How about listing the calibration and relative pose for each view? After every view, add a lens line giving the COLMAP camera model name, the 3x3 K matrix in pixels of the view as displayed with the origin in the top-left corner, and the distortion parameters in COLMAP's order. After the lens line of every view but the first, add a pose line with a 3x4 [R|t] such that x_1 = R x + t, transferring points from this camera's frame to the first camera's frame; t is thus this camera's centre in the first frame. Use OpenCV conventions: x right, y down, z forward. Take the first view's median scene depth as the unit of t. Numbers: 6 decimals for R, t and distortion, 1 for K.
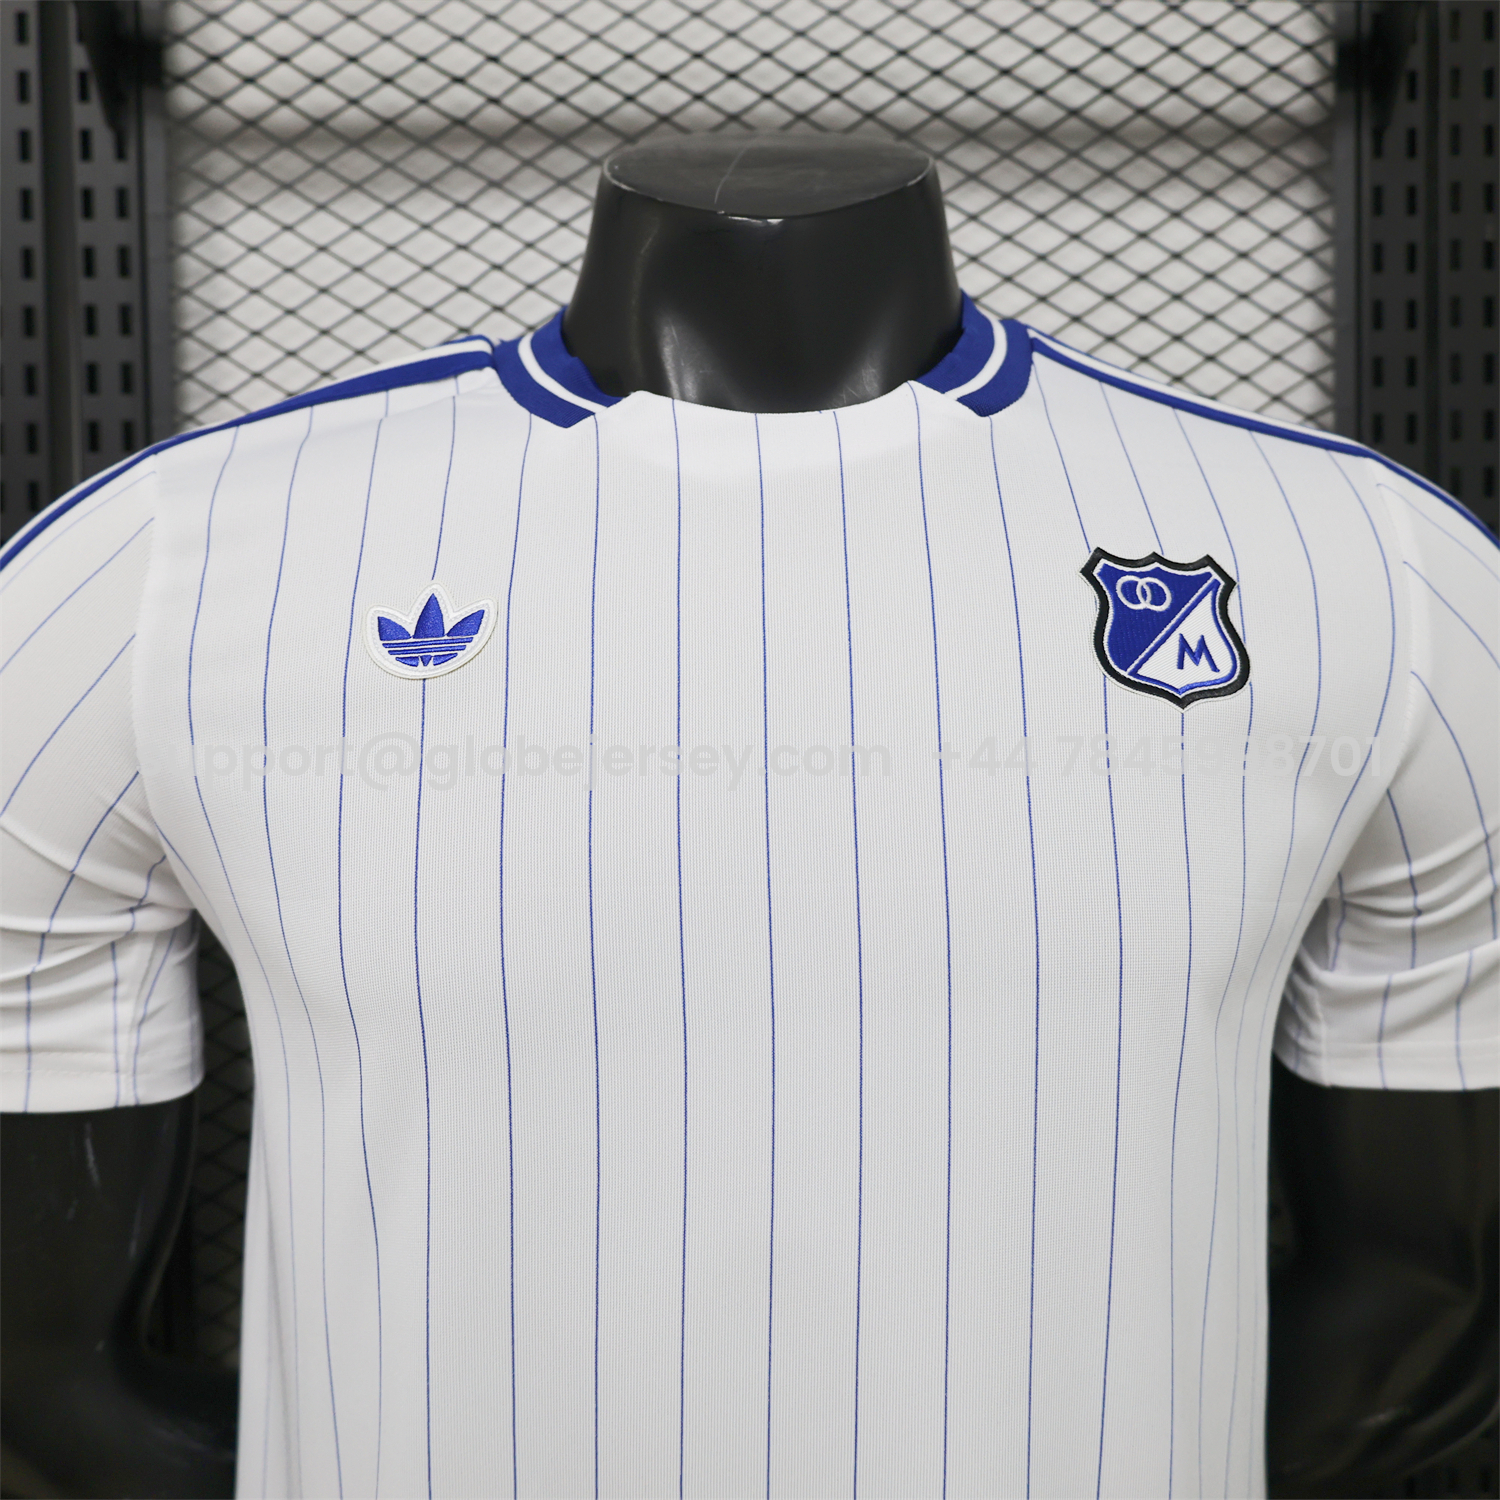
lens RADIAL K [[1594.8, 0, 750.0], [0, 1594.8, 750.0], [0, 0, 1]] dist [-0.017556, 0.034909]
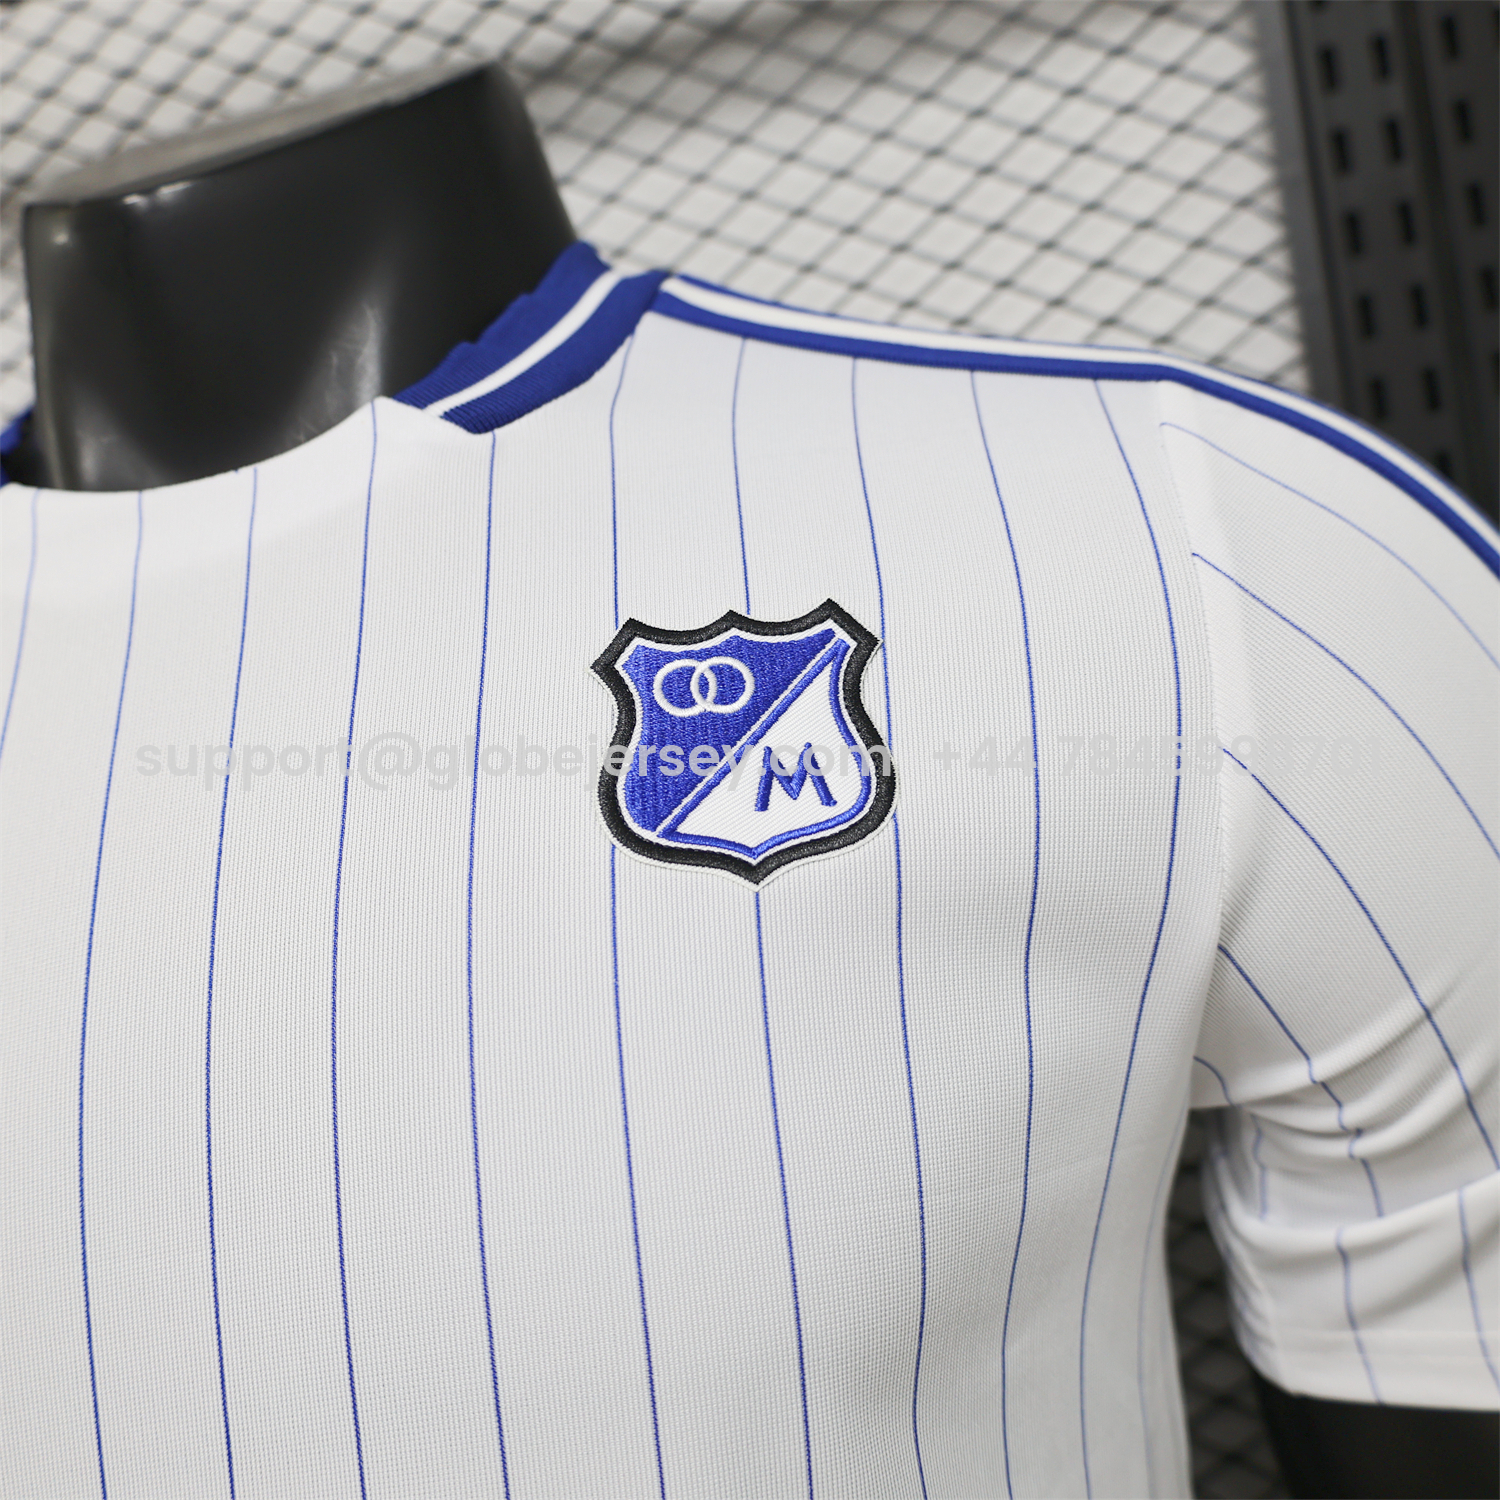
lens RADIAL K [[1594.8, 0, 750.0], [0, 1594.8, 750.0], [0, 0, 1]] dist [-0.017556, 0.034909]
pose [[0.968752, -0.134215, -0.208583, 0.381592], [0.132288, 0.990939, -0.023228, -0.058544], [0.209811, -0.005091, 0.977729, 0.422311]]
